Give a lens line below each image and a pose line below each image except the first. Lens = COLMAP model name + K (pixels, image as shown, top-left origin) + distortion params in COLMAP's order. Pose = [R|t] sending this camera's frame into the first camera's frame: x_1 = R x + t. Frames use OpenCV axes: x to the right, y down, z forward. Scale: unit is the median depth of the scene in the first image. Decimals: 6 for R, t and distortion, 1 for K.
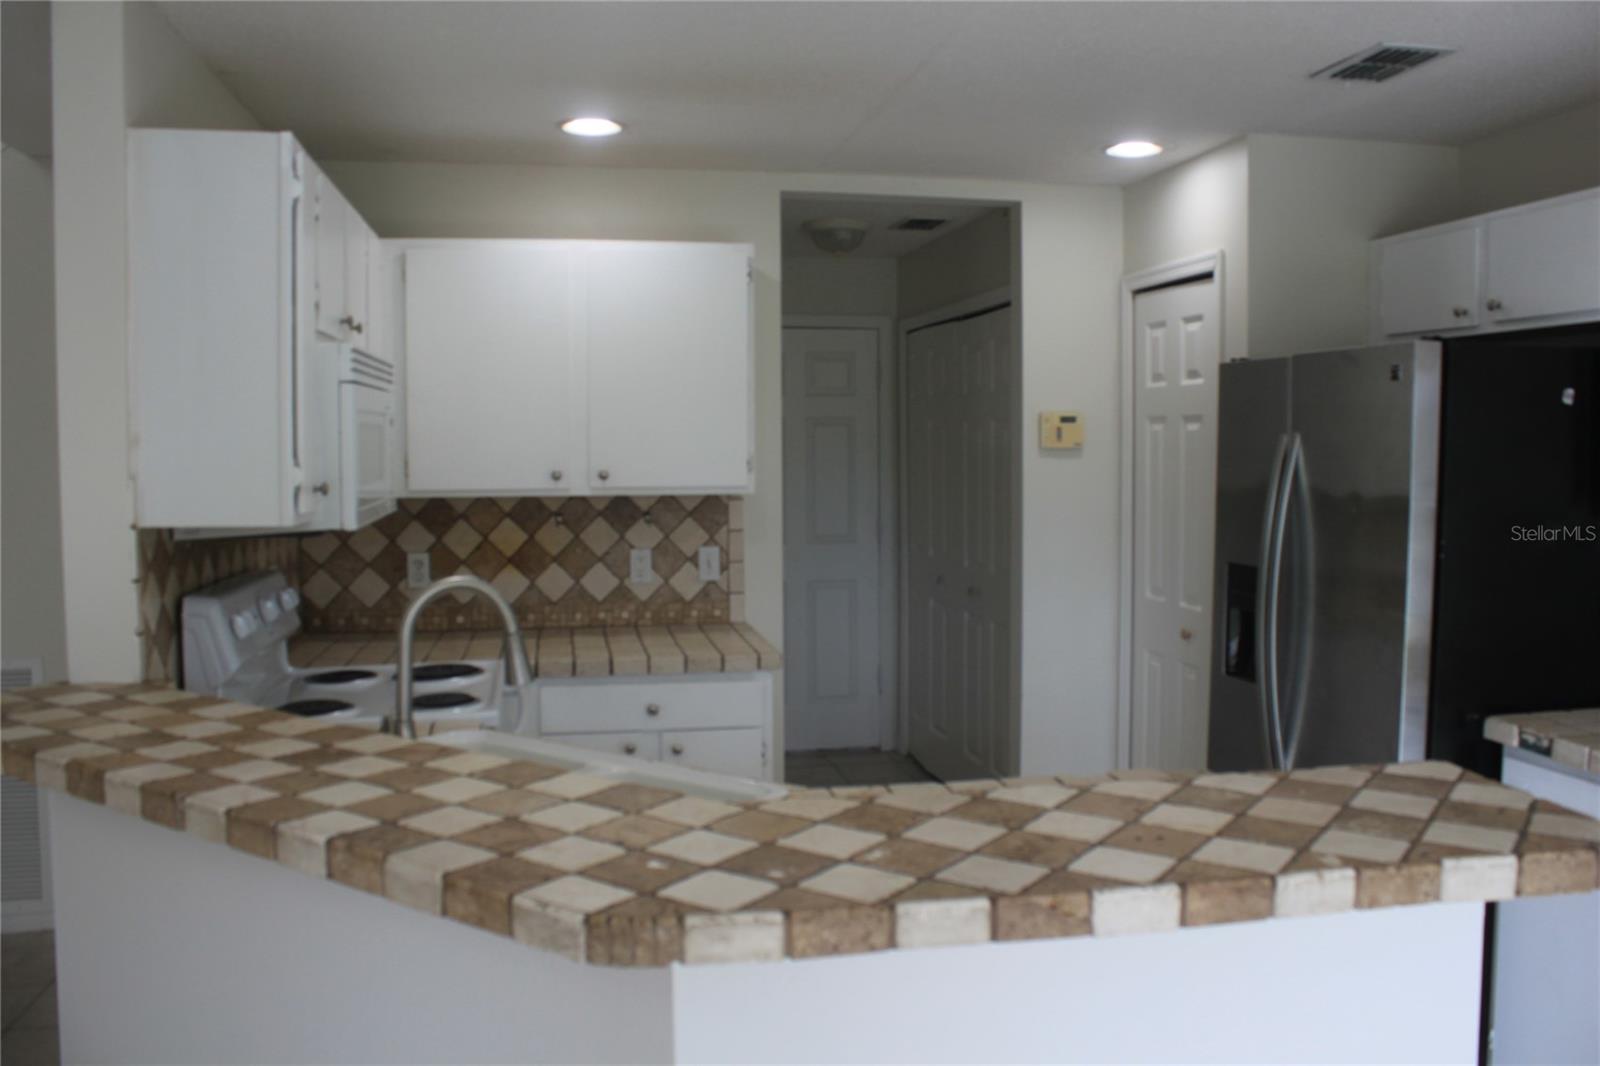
lens RADIAL K [[1330.4, 0, 794.8], [0, 1330.4, 546.4], [0, 0, 1]] dist [-0.109426, 0.058307]
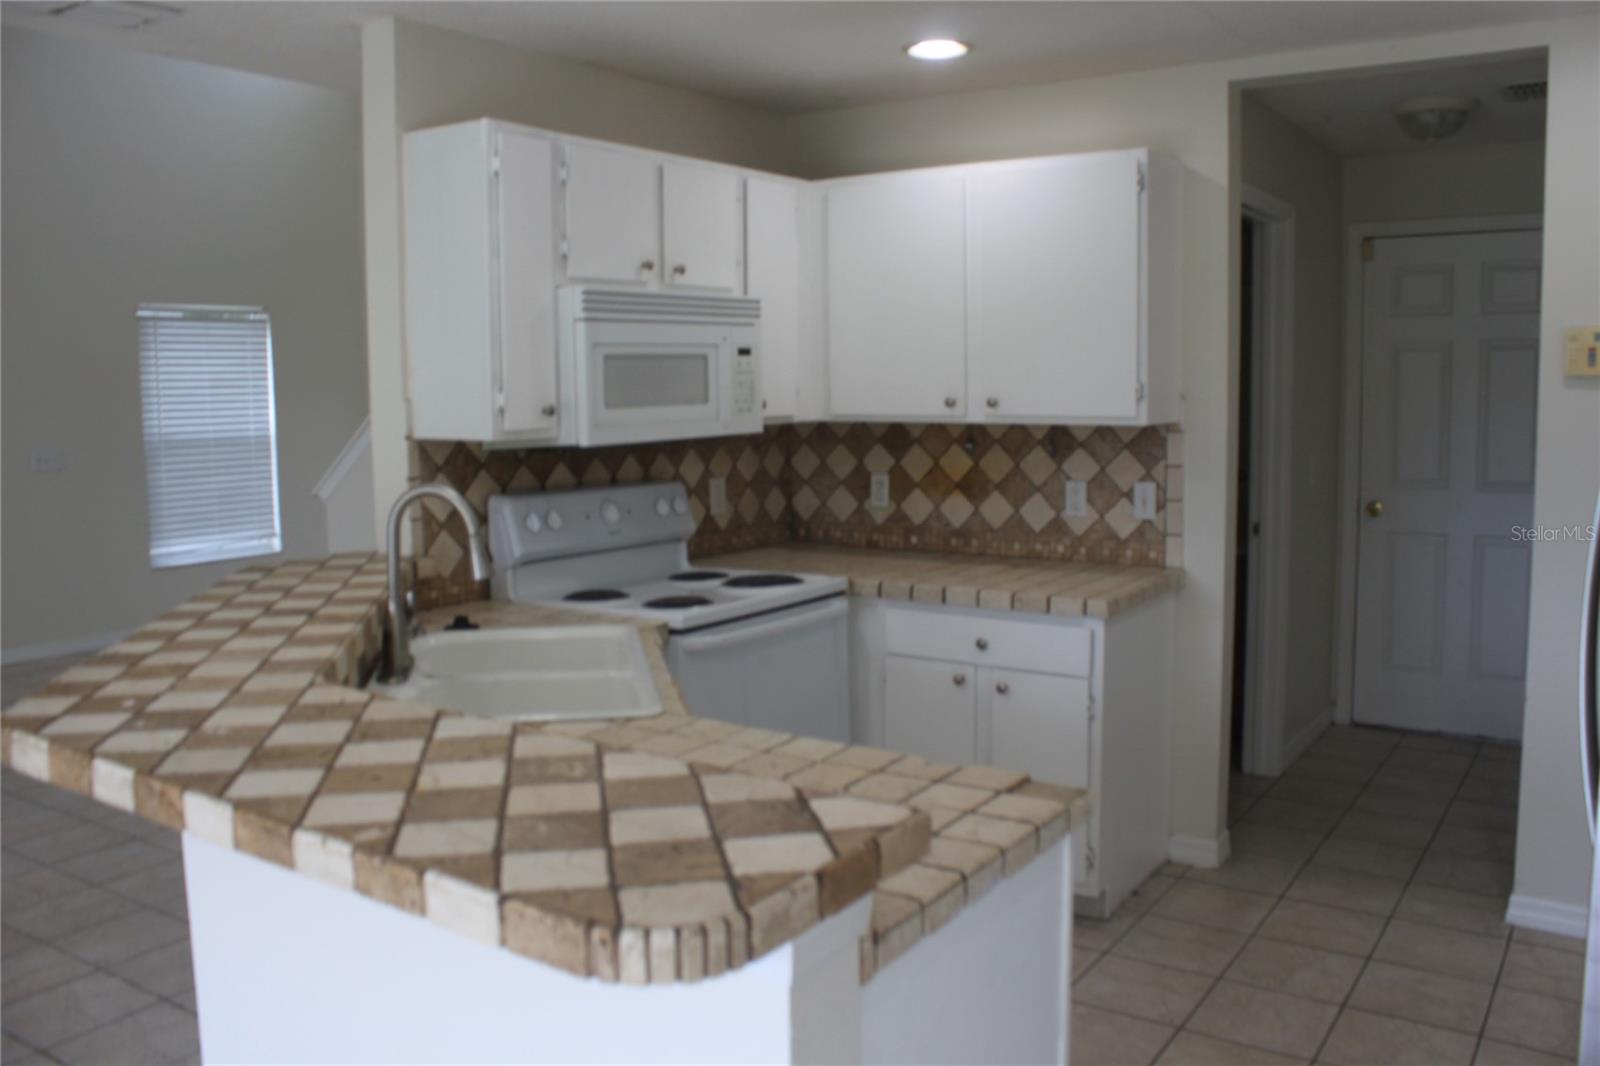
lens RADIAL K [[1330.4, 0, 803.4], [0, 1330.4, 535.2], [0, 0, 1]] dist [-0.109426, 0.058307]
pose [[0.723625, 0.076270, -0.685966, 0.399584], [-0.045163, 0.996978, 0.063207, -0.010563], [0.688714, -0.014758, 0.724883, 0.174911]]
